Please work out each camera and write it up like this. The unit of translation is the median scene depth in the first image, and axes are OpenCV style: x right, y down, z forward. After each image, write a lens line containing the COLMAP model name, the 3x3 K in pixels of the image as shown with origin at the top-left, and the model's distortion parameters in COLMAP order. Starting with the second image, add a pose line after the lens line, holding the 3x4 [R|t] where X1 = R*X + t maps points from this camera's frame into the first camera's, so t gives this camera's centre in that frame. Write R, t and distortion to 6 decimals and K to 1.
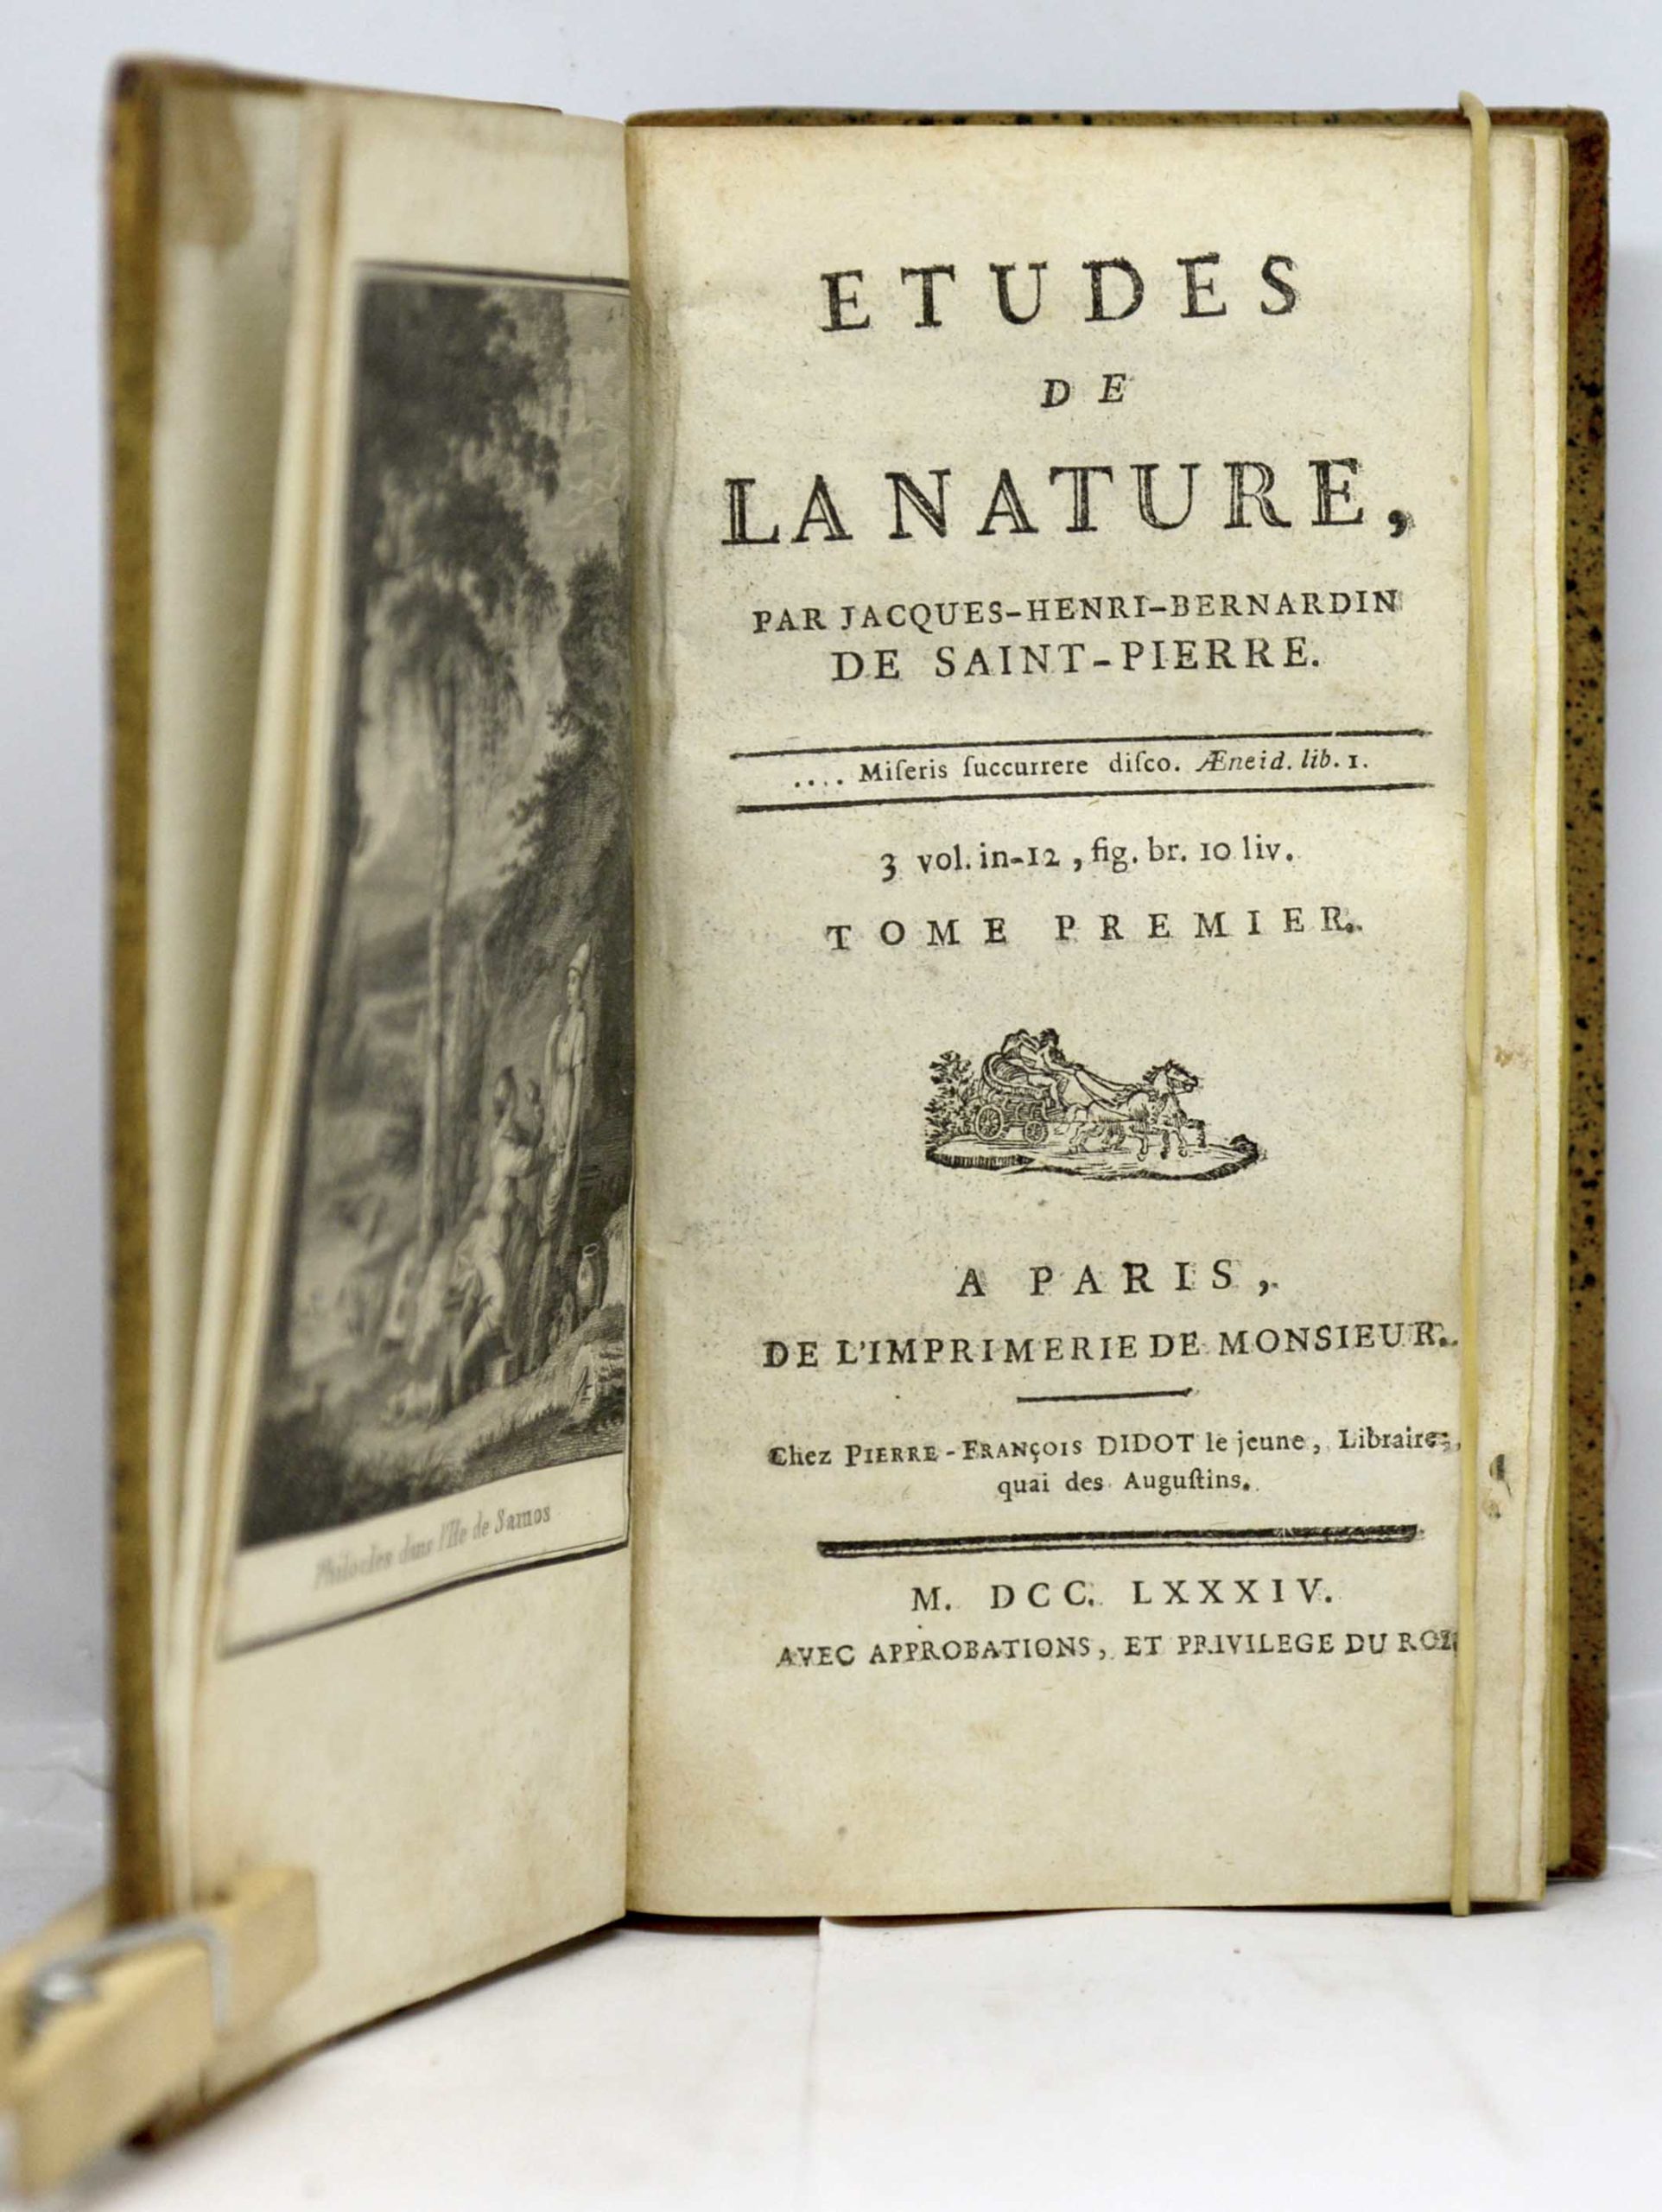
lens RADIAL K [[4198.5, 0, 842.1], [0, 4198.5, 1118.8], [0, 0, 1]] dist [-0.027522, 0.000000]
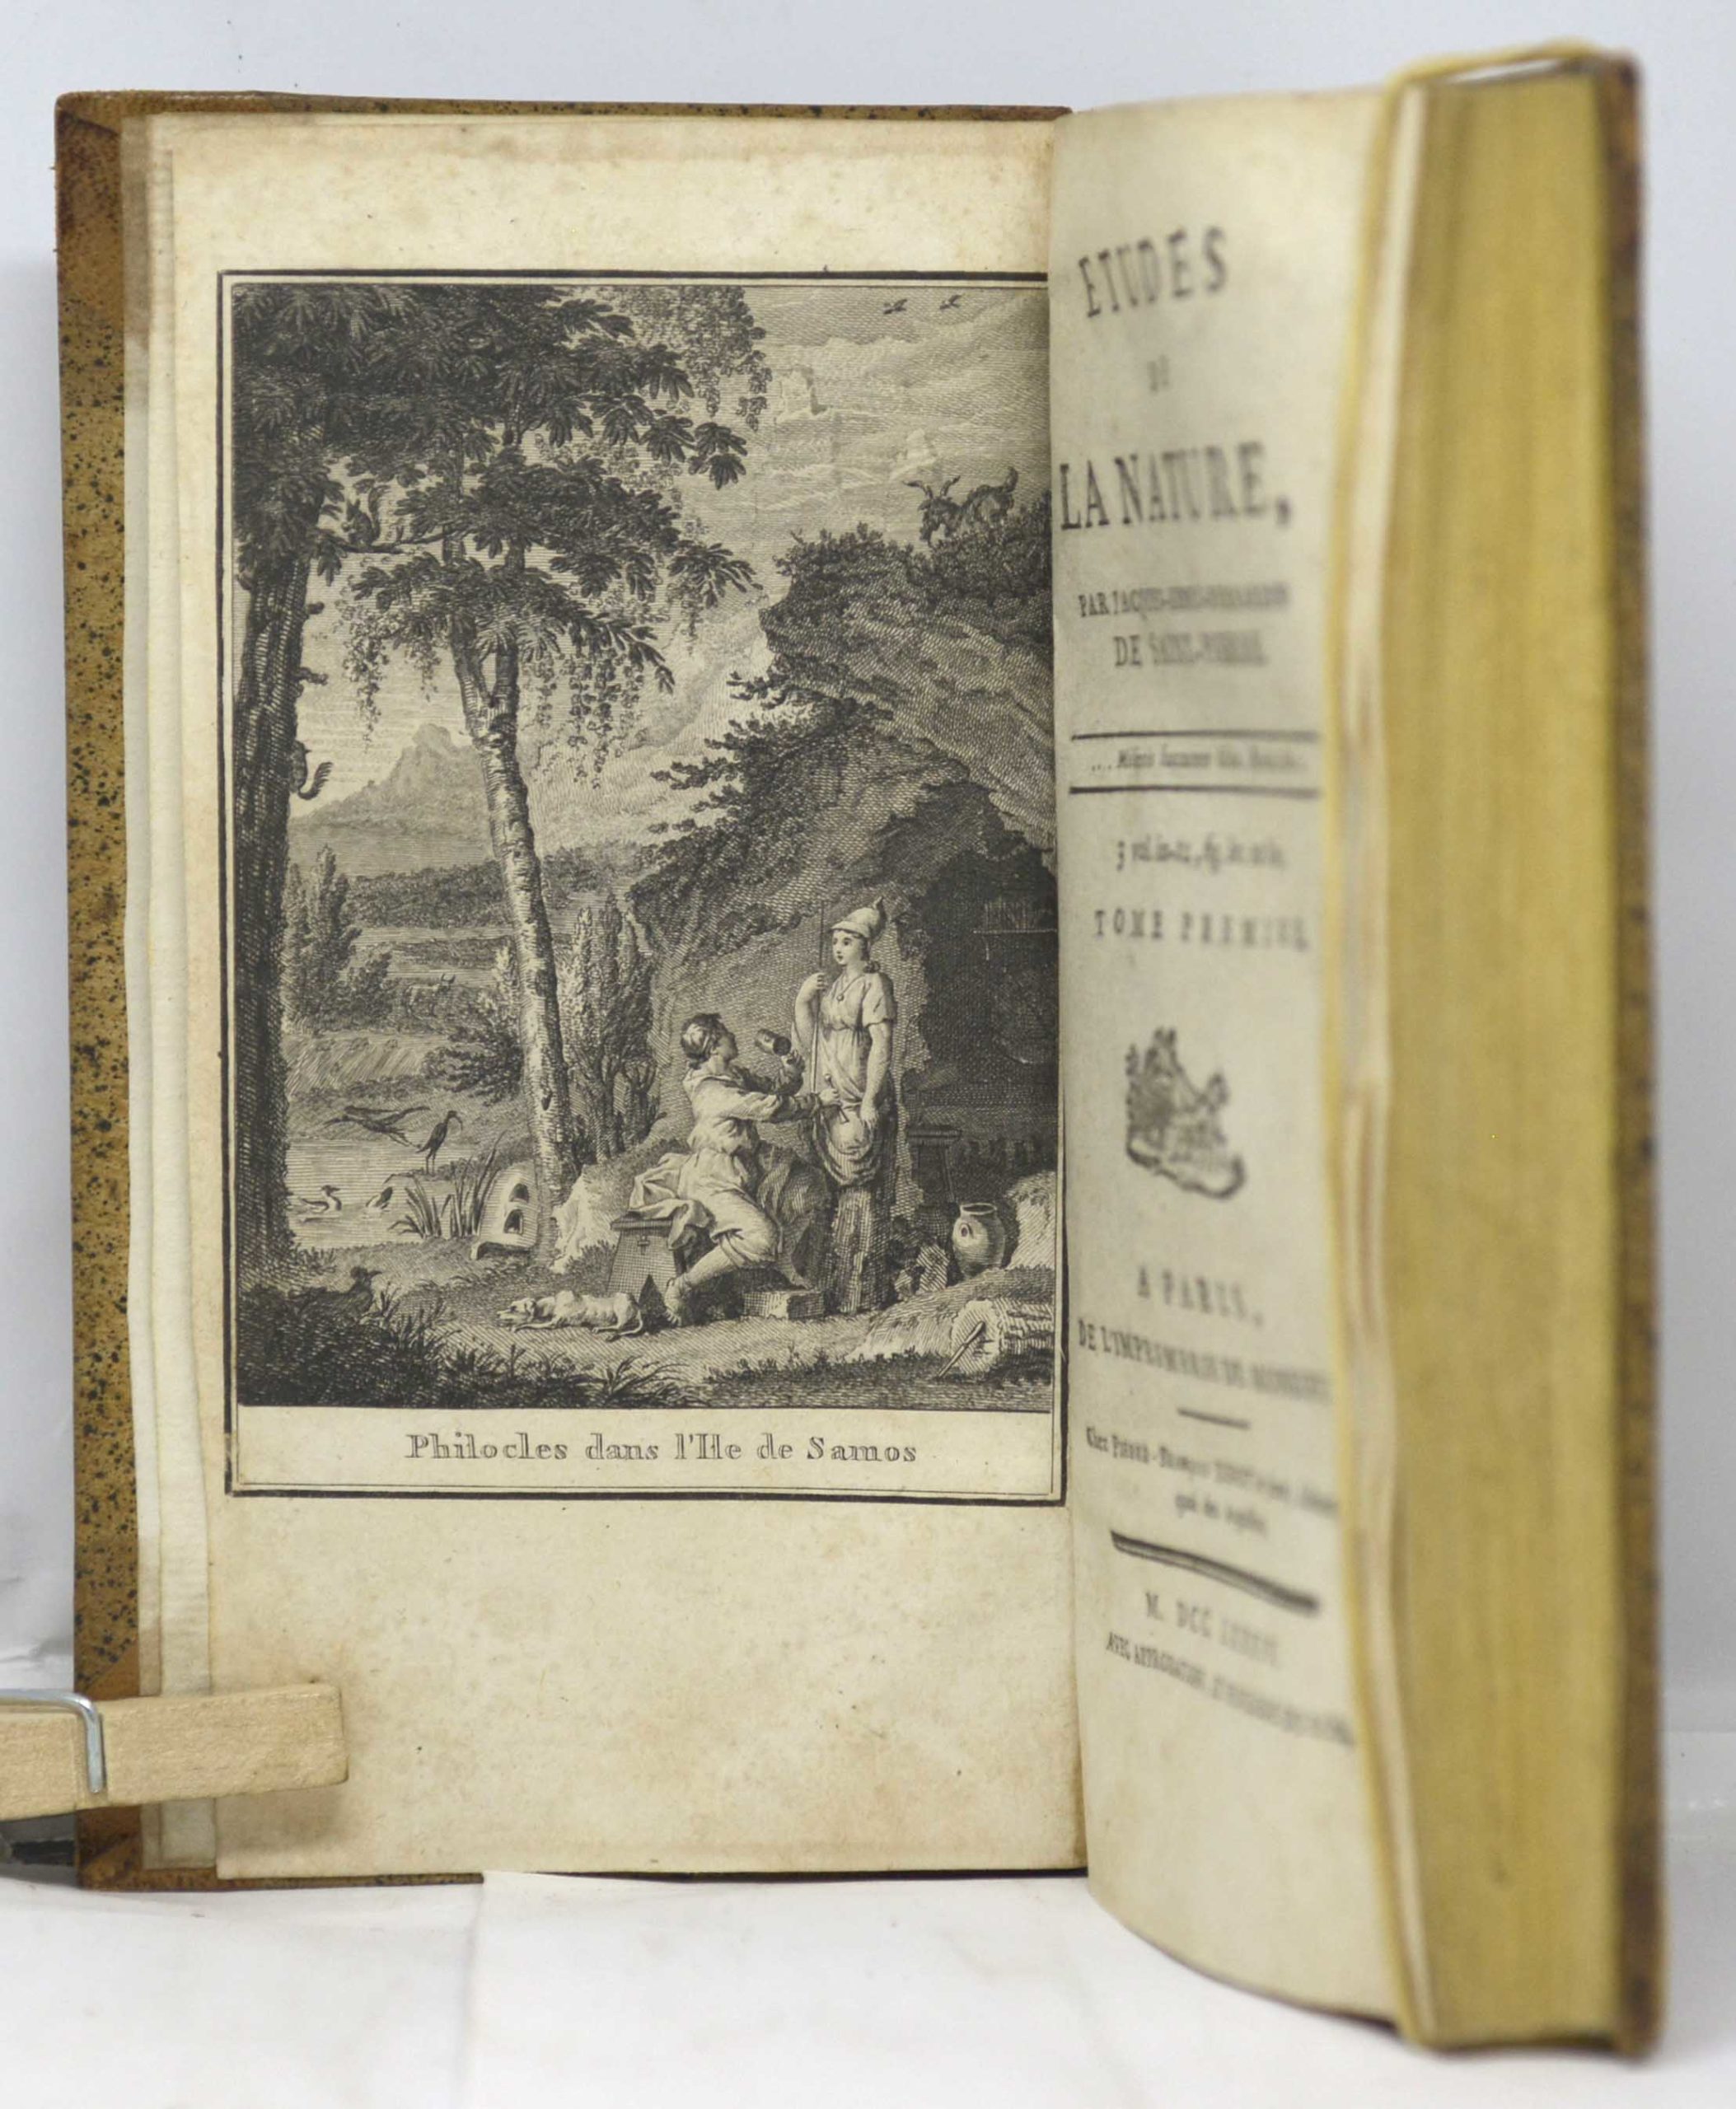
lens RADIAL K [[4068.6, 0, 867.6], [0, 4068.6, 1051.2], [0, 0, 1]] dist [-0.023735, 0.000000]
pose [[0.753580, 0.095819, -0.650335, 0.617366], [-0.101326, 0.994427, 0.029104, -0.036730], [0.649499, 0.043964, 0.759090, 0.238967]]
